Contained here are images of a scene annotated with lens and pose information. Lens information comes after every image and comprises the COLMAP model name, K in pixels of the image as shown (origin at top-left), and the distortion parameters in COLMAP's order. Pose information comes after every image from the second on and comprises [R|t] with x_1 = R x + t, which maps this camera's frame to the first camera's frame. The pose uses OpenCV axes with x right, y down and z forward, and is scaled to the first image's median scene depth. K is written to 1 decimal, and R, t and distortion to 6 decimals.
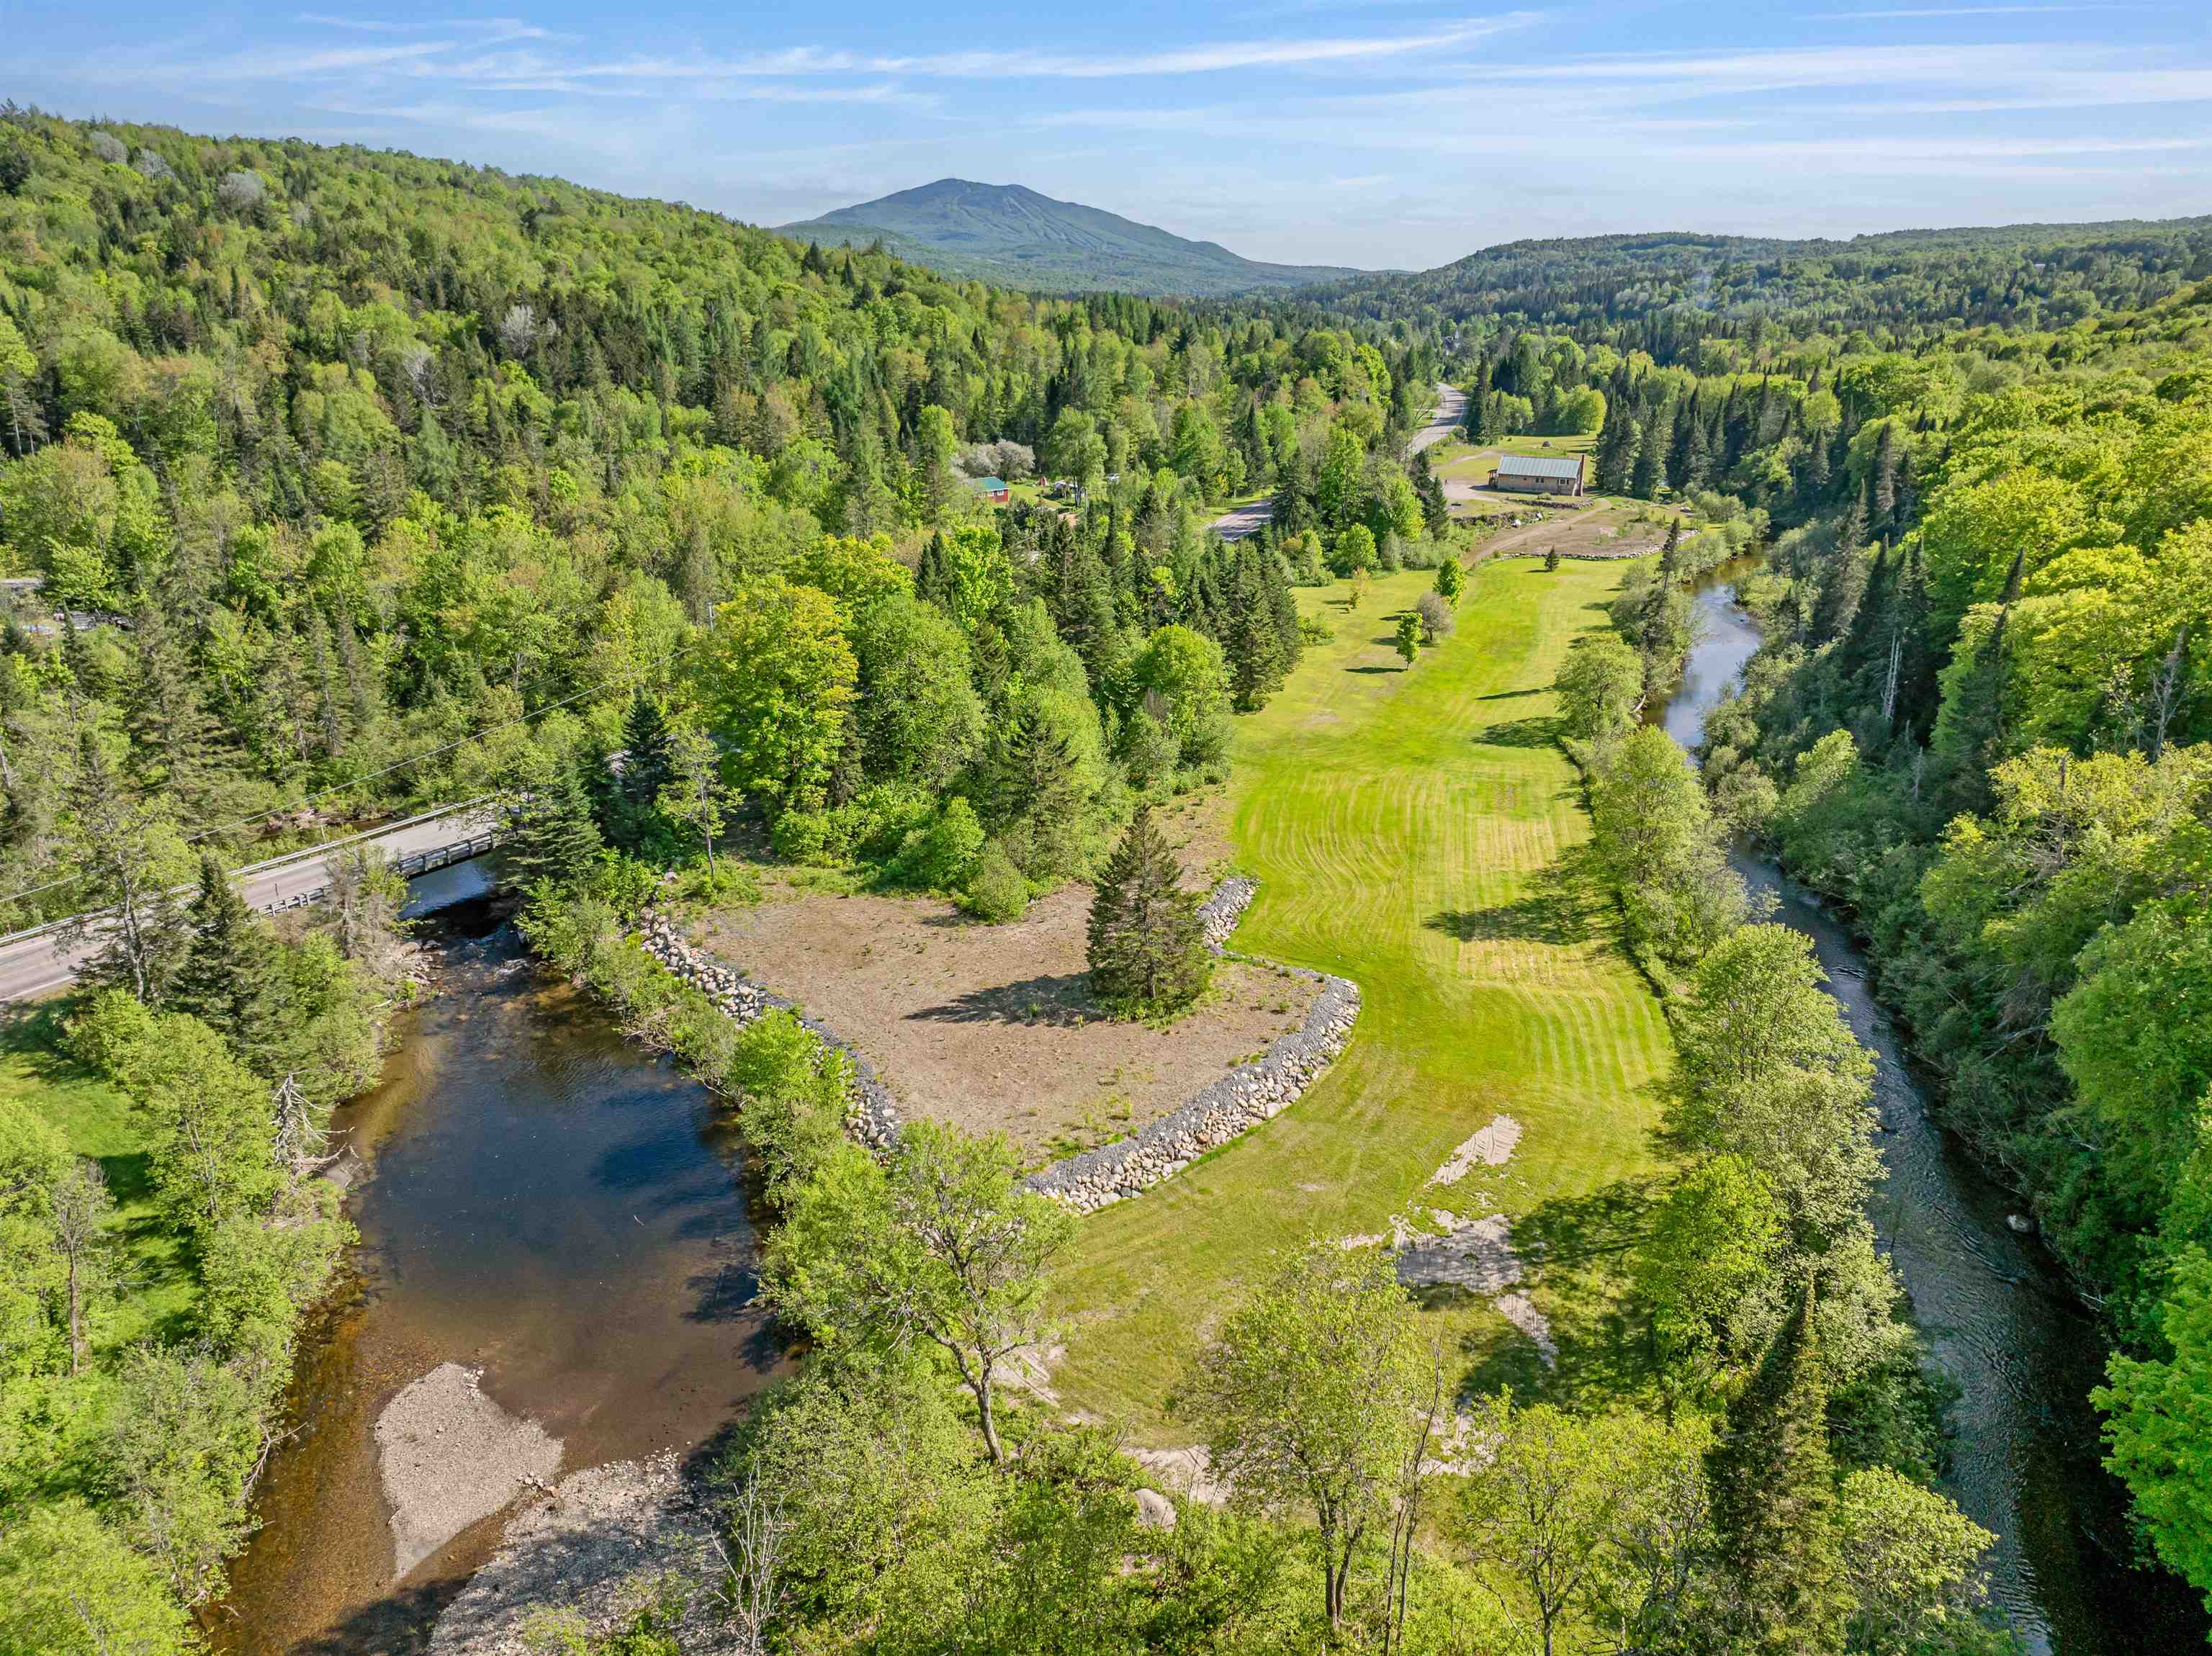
lens RADIAL K [[1553.3, 0, 1102.5], [0, 1553.3, 820.1], [0, 0, 1]] dist [-0.044064, 0.016115]
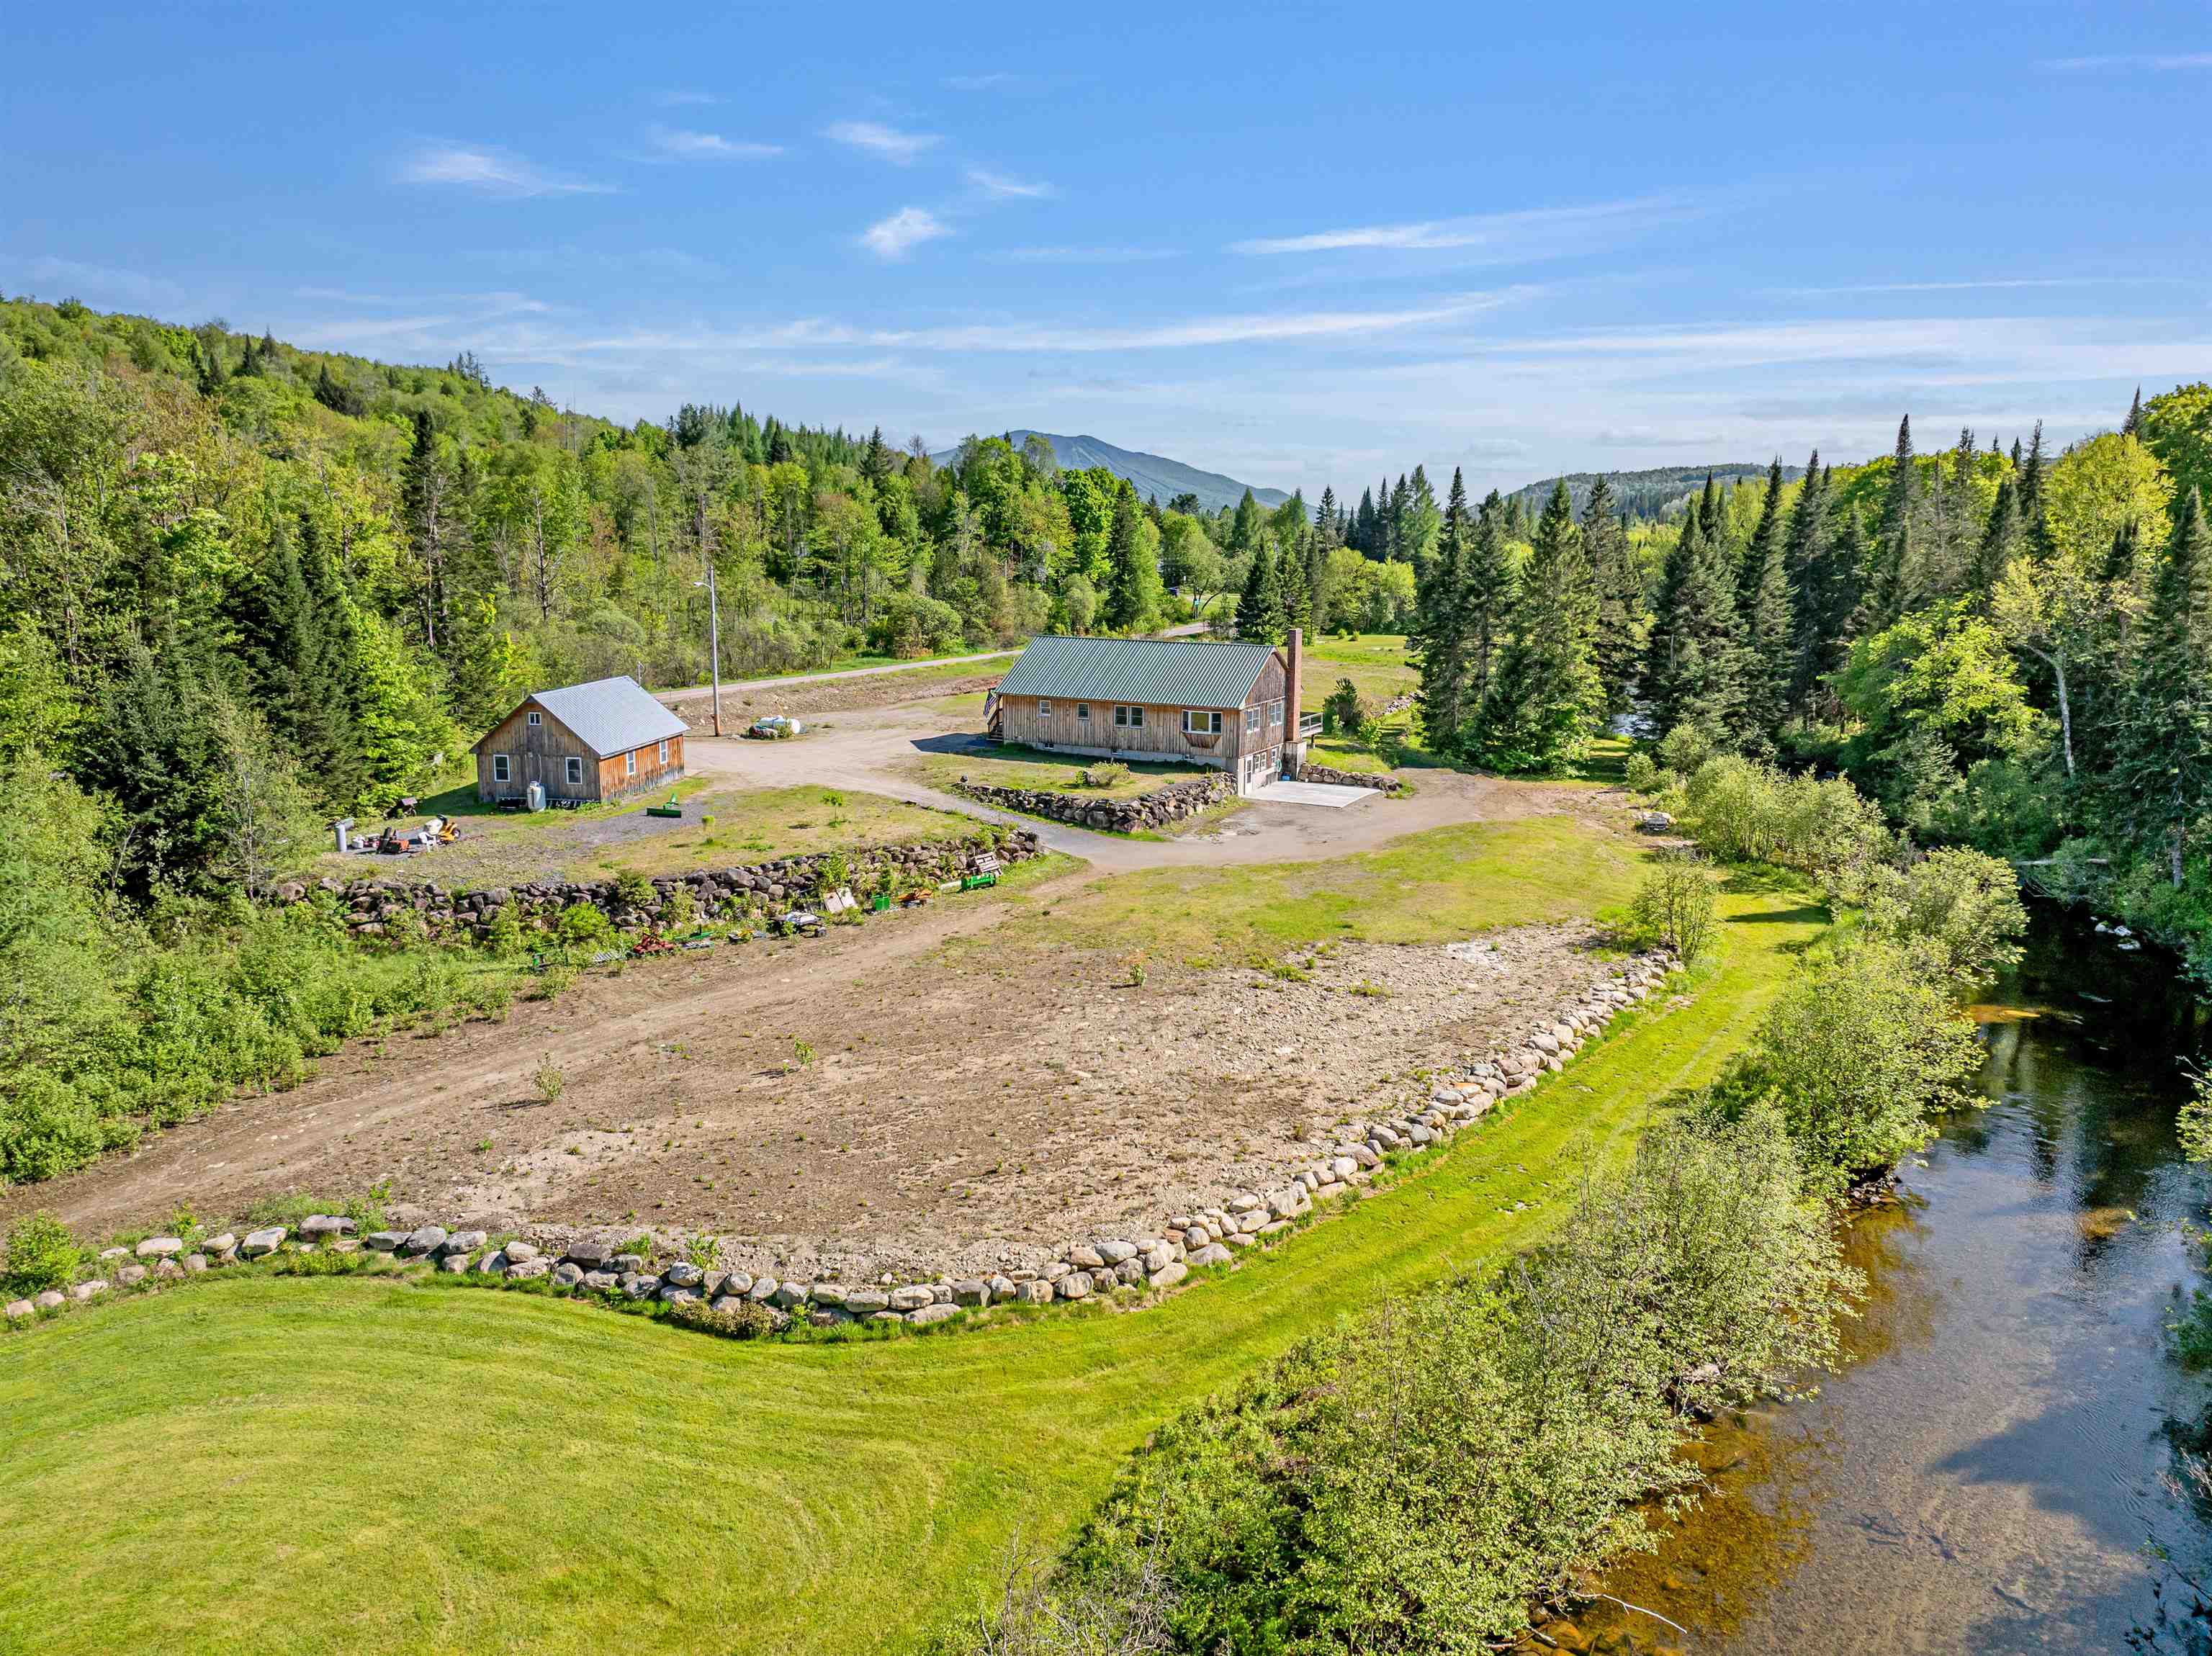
lens RADIAL K [[1553.3, 0, 1107.4], [0, 1553.3, 834.2], [0, 0, 1]] dist [-0.044064, 0.016115]
pose [[0.999775, -0.000672, -0.021189, 0.264321], [-0.002711, 0.987237, -0.159232, -0.144065], [0.021025, 0.159254, 0.987014, 0.678082]]
